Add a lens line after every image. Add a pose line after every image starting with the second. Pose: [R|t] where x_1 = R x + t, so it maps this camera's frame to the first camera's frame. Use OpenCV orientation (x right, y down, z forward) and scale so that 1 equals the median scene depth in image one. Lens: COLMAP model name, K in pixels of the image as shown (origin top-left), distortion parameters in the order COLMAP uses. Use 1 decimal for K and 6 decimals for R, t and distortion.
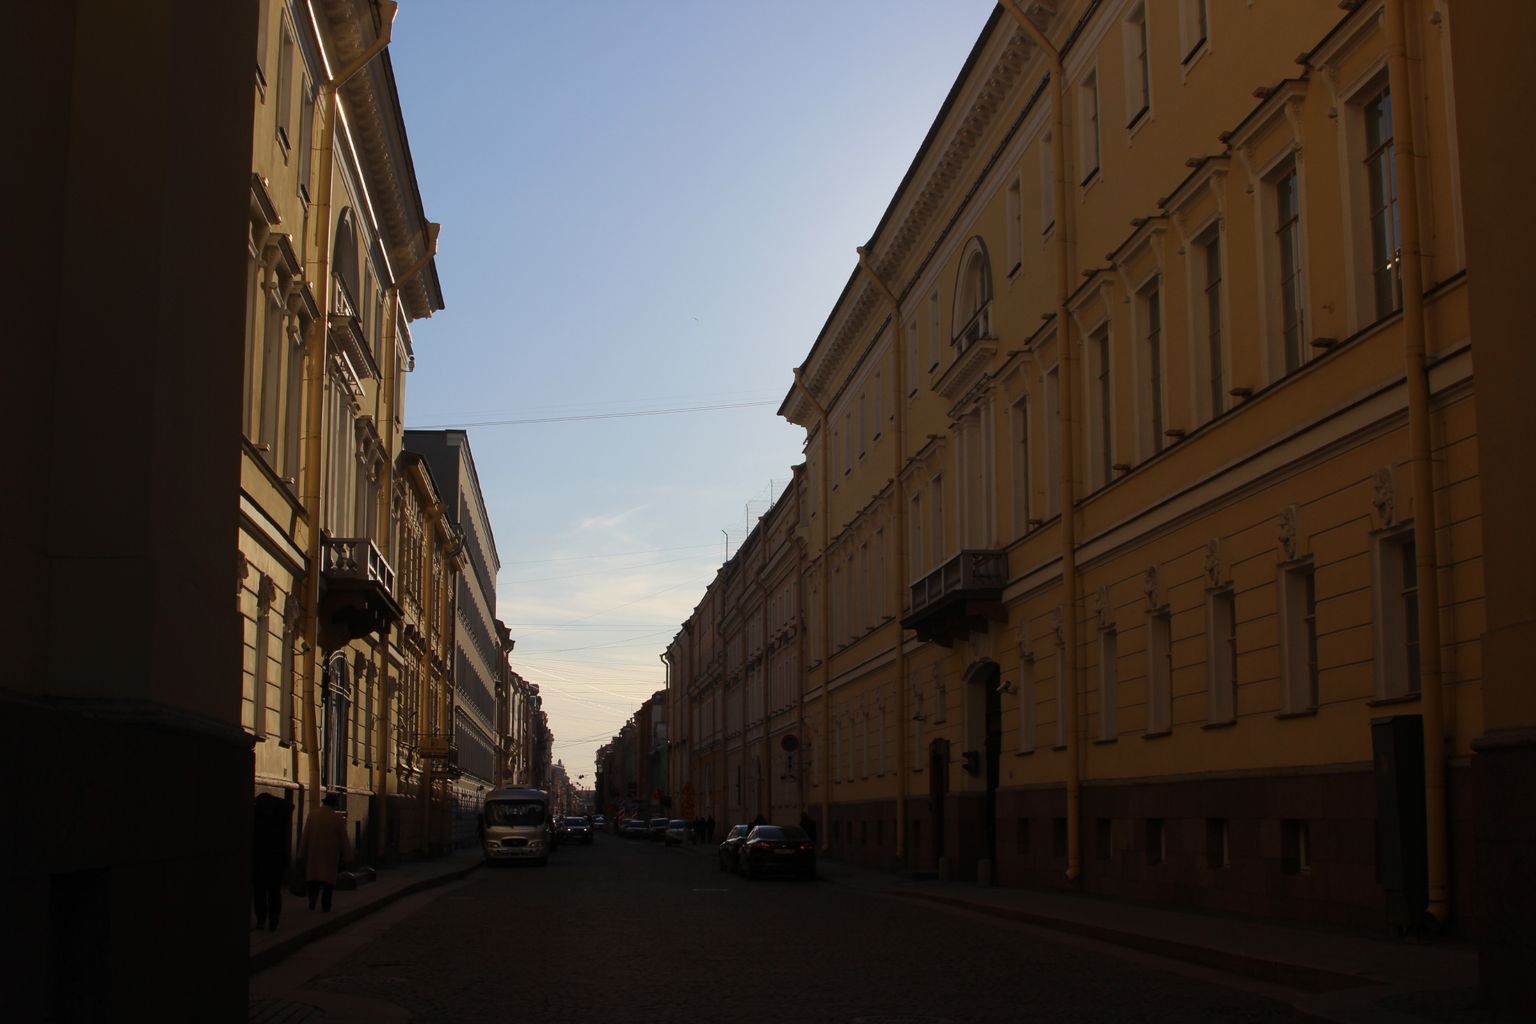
lens RADIAL K [[2025.1, 0, 768.0], [0, 2025.1, 512.0], [0, 0, 1]] dist [-0.165937, 0.132267]
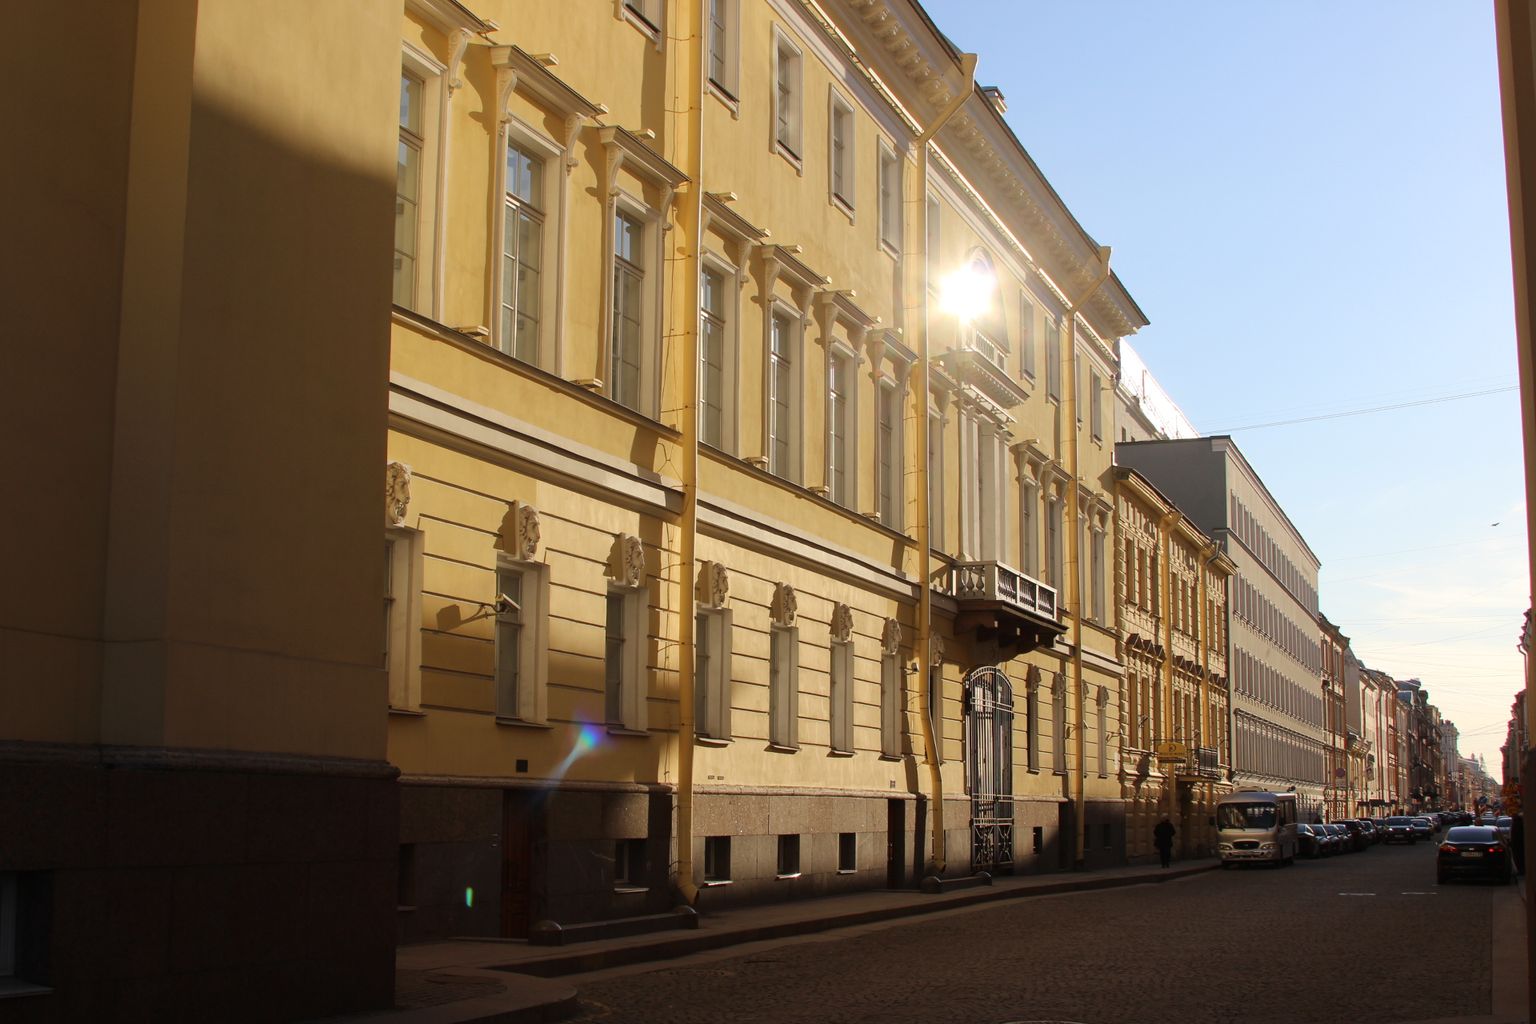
lens RADIAL K [[2025.1, 0, 768.0], [0, 2025.1, 512.0], [0, 0, 1]] dist [-0.165937, 0.132267]
pose [[0.896766, -0.060561, -0.438341, 0.114104], [0.060700, 0.998062, -0.013711, -0.003605], [0.438322, -0.014312, 0.898704, -0.005076]]
